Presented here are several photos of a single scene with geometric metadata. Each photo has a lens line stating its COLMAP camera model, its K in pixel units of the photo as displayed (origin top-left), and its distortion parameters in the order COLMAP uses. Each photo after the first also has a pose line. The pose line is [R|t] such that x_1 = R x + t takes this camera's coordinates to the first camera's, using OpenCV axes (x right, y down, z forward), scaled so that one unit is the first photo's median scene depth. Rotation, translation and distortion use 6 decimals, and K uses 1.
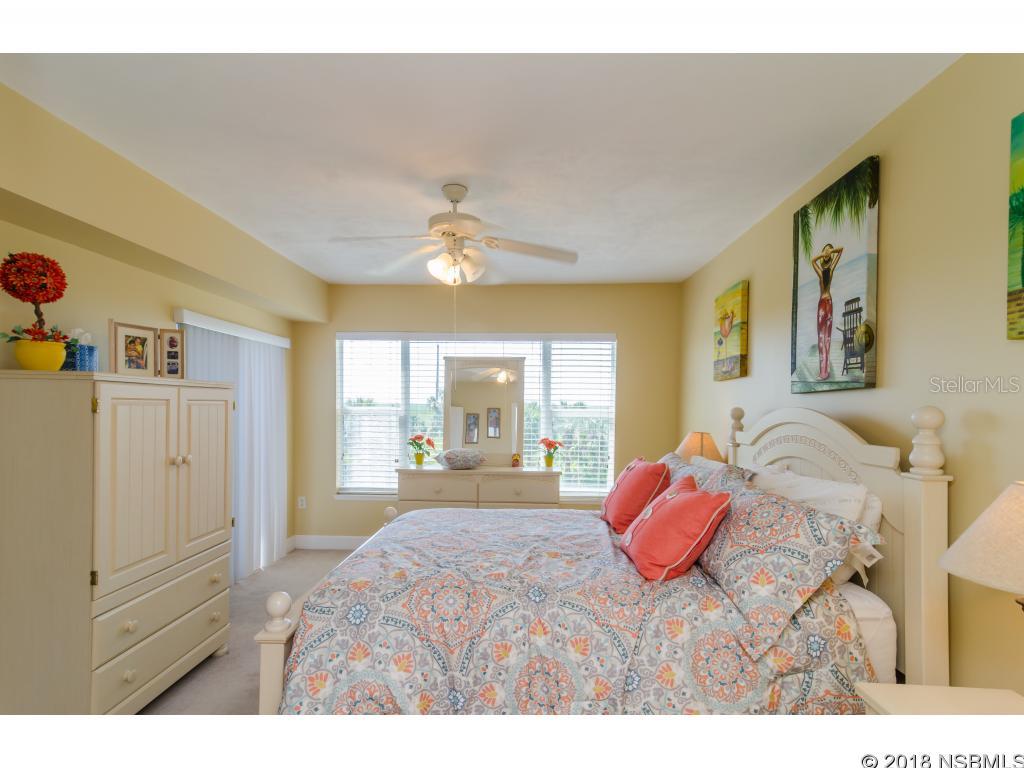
lens RADIAL K [[544.6, 0, 486.1], [0, 544.6, 400.5], [0, 0, 1]] dist [0.005940, 0.003322]
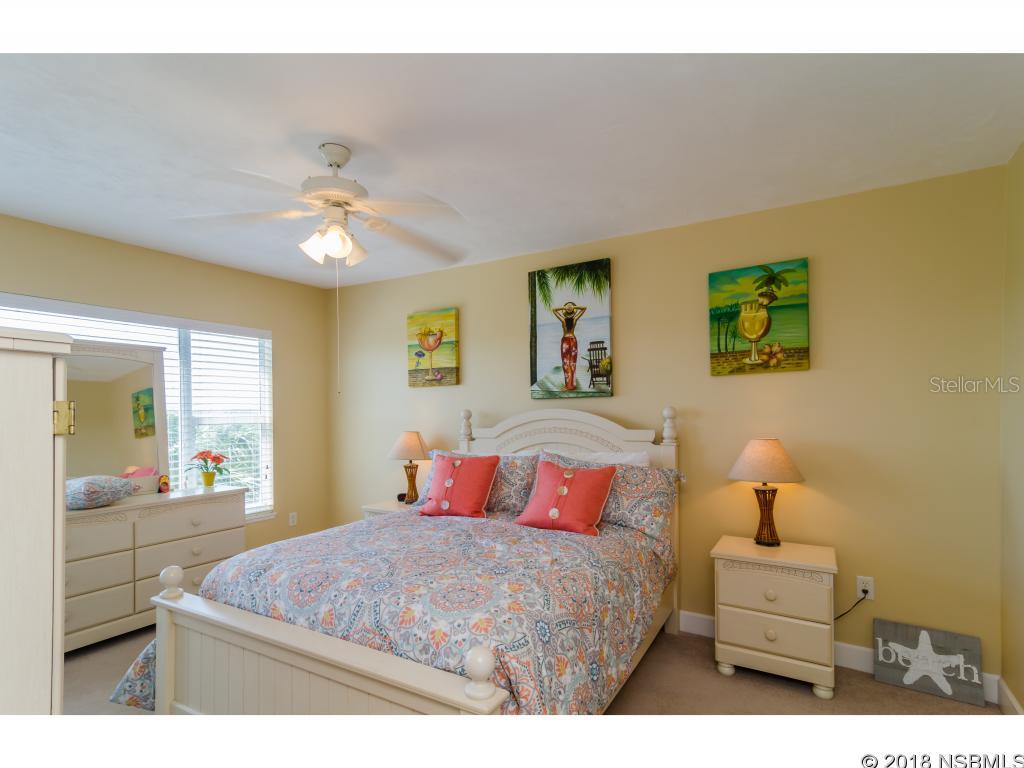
lens RADIAL K [[544.6, 0, 513.7], [0, 544.6, 395.3], [0, 0, 1]] dist [0.005940, 0.003322]
pose [[0.442610, 0.012141, 0.896632, -0.810548], [0.001633, 0.999896, -0.014346, -0.002016], [-0.896713, 0.007814, 0.442544, 0.463145]]
